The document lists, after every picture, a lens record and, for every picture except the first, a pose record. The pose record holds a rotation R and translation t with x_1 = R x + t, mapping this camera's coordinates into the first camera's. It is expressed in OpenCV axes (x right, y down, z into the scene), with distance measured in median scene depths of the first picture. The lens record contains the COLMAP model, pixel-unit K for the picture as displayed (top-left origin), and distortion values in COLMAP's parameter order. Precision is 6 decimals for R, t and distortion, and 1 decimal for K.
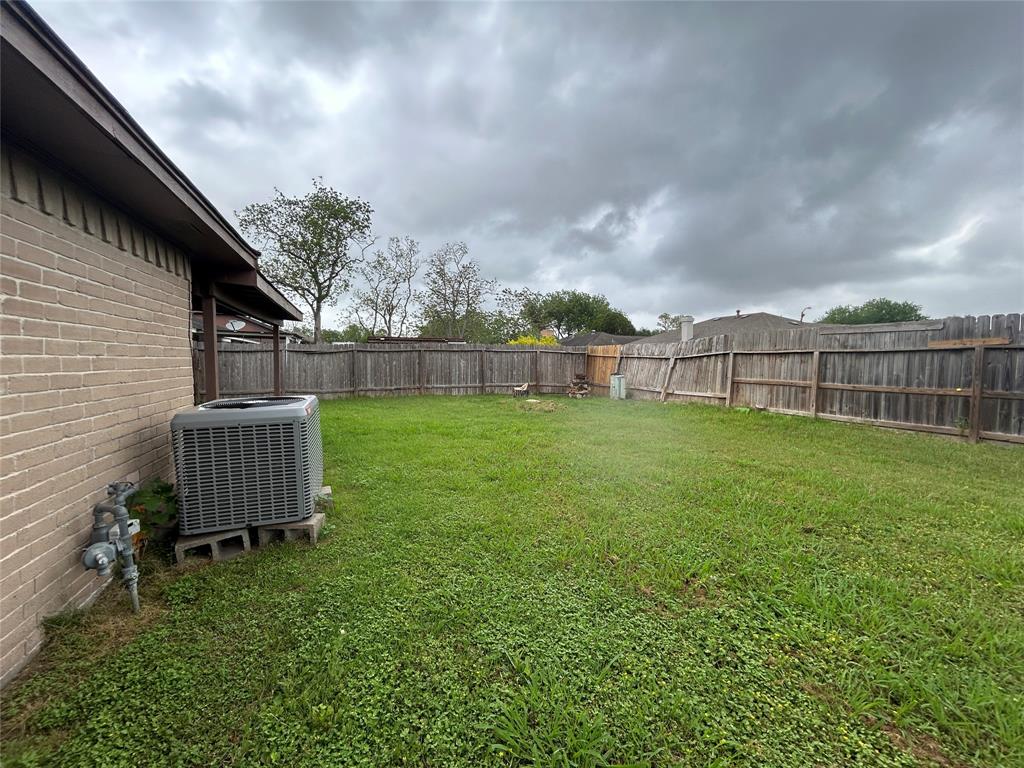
lens RADIAL K [[419.5, 0, 512.0], [0, 419.5, 387.1], [0, 0, 1]] dist [-0.002088, -0.000313]
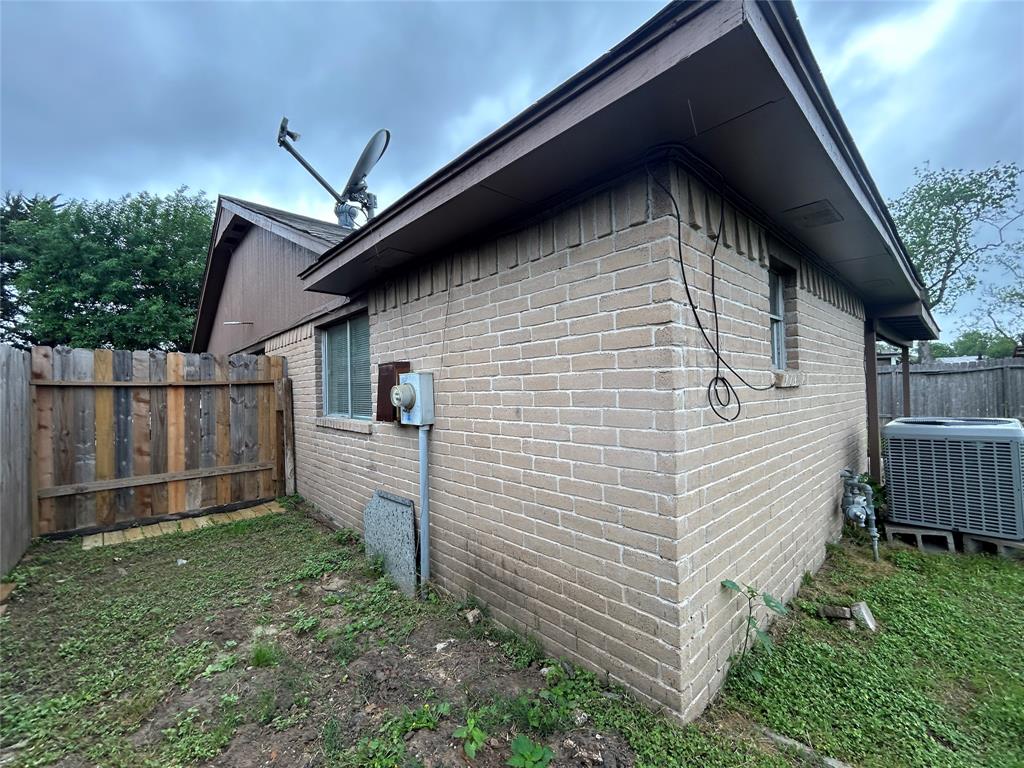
lens RADIAL K [[419.5, 0, 512.3], [0, 419.5, 383.1], [0, 0, 1]] dist [-0.002088, -0.000313]
pose [[0.369988, -0.025730, -0.928680, -0.003481], [-0.037169, 0.998406, -0.042471, 0.009238], [0.928293, 0.050232, 0.368442, -0.186160]]
